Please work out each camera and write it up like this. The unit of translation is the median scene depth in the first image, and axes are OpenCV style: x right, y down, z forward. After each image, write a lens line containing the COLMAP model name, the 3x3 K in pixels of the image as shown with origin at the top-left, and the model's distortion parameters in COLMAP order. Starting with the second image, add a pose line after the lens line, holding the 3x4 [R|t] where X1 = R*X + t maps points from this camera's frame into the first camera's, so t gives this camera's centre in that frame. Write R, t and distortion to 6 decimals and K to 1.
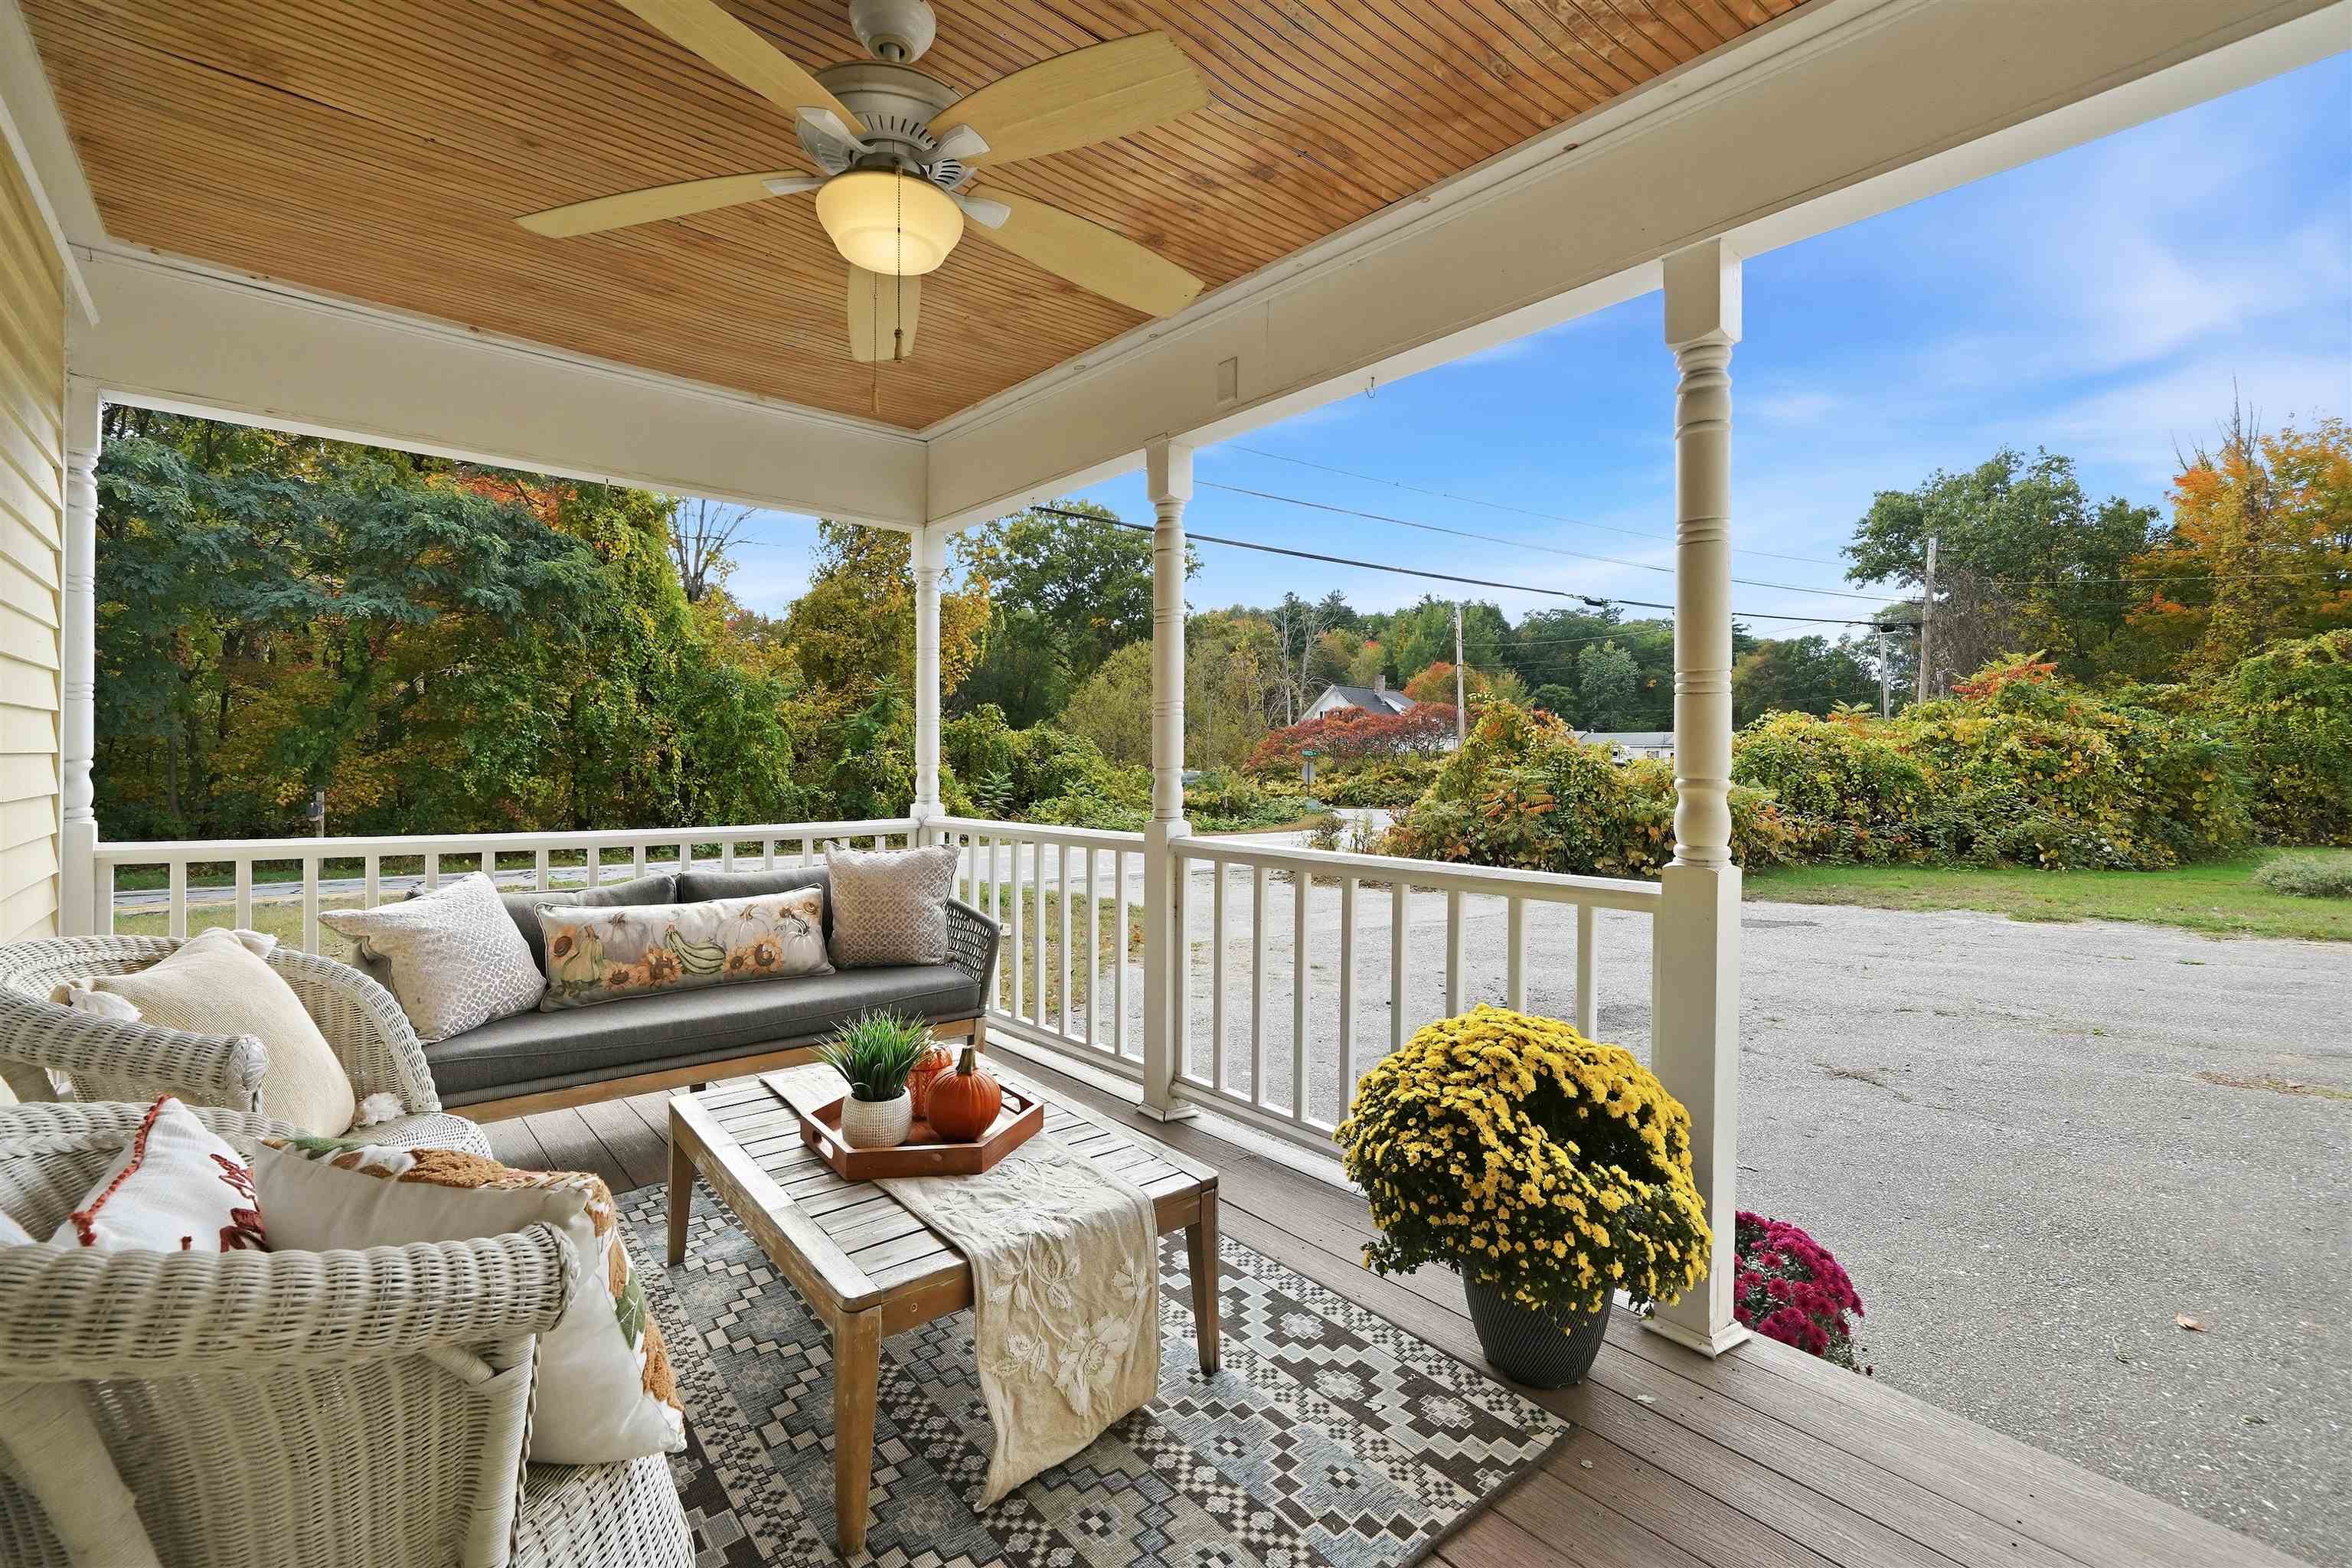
lens RADIAL K [[1024.2, 0, 1182.4], [0, 1024.2, 766.3], [0, 0, 1]] dist [0.003439, 0.000114]
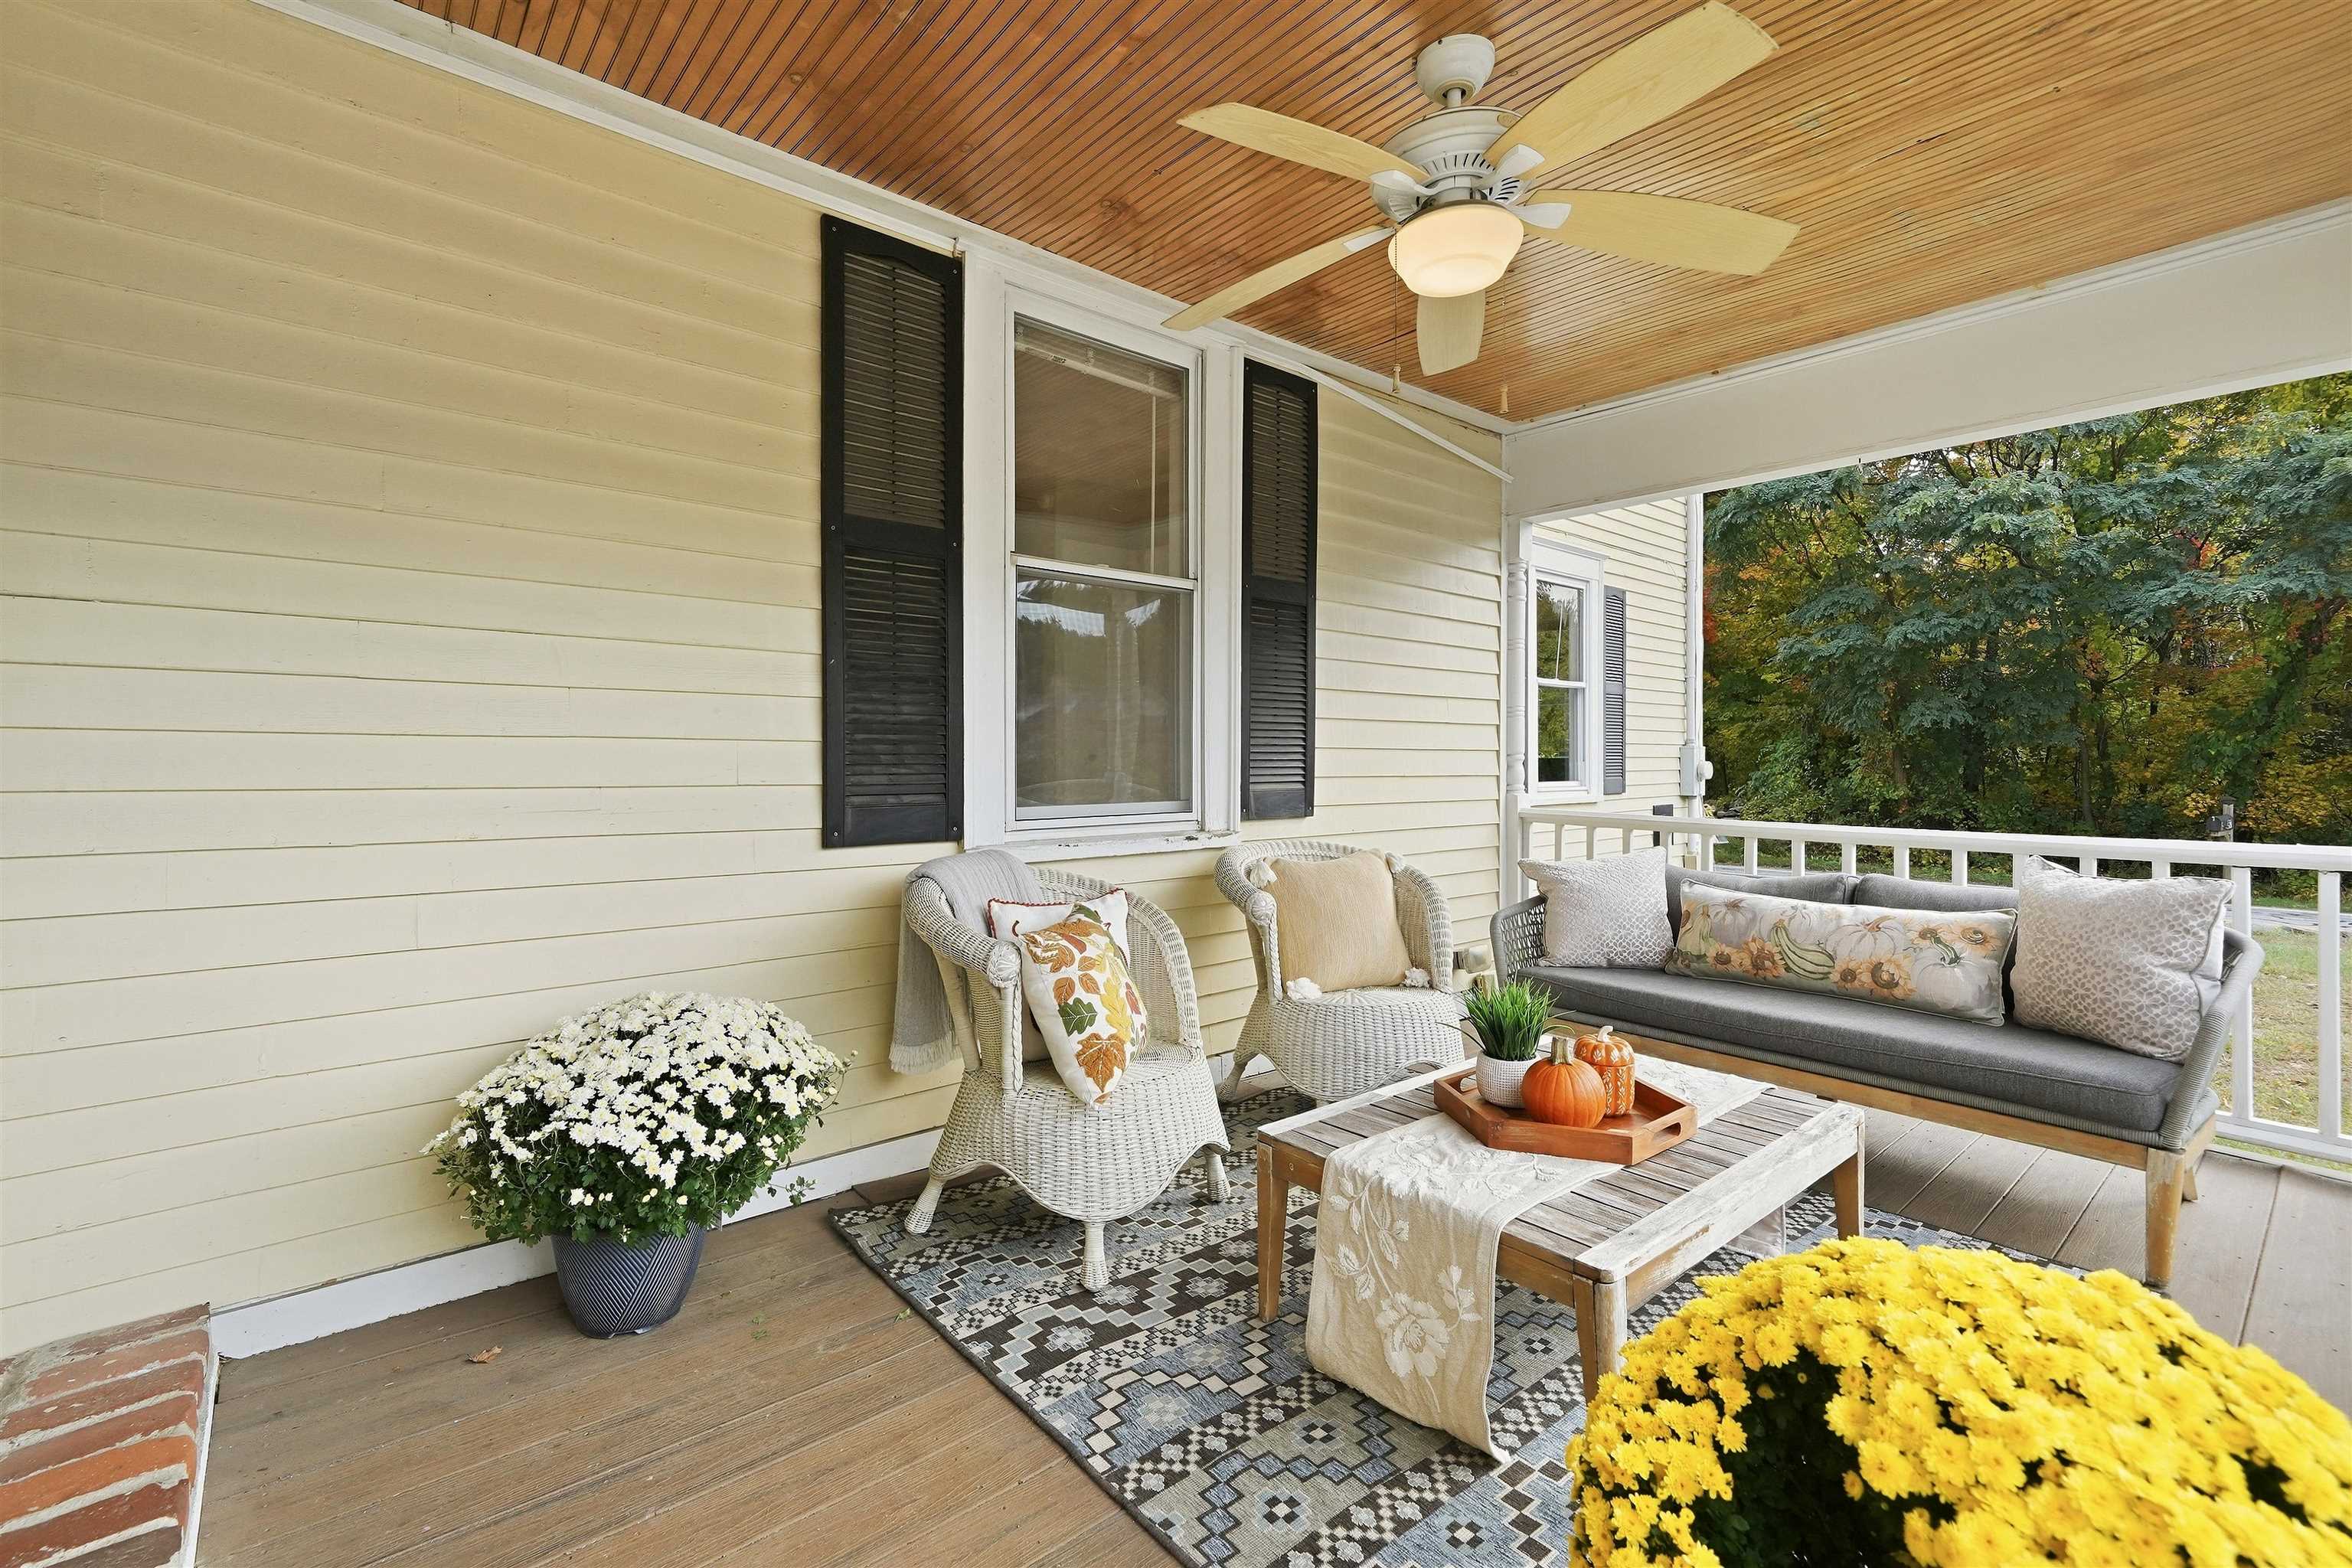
lens RADIAL K [[1024.2, 0, 1183.2], [0, 1024.2, 777.4], [0, 0, 1]] dist [0.003439, 0.000114]
pose [[-0.006212, 0.012074, -0.999908, 0.508966], [-0.002636, 0.999923, 0.012090, 0.004609], [0.999977, 0.002710, -0.006180, 0.425643]]
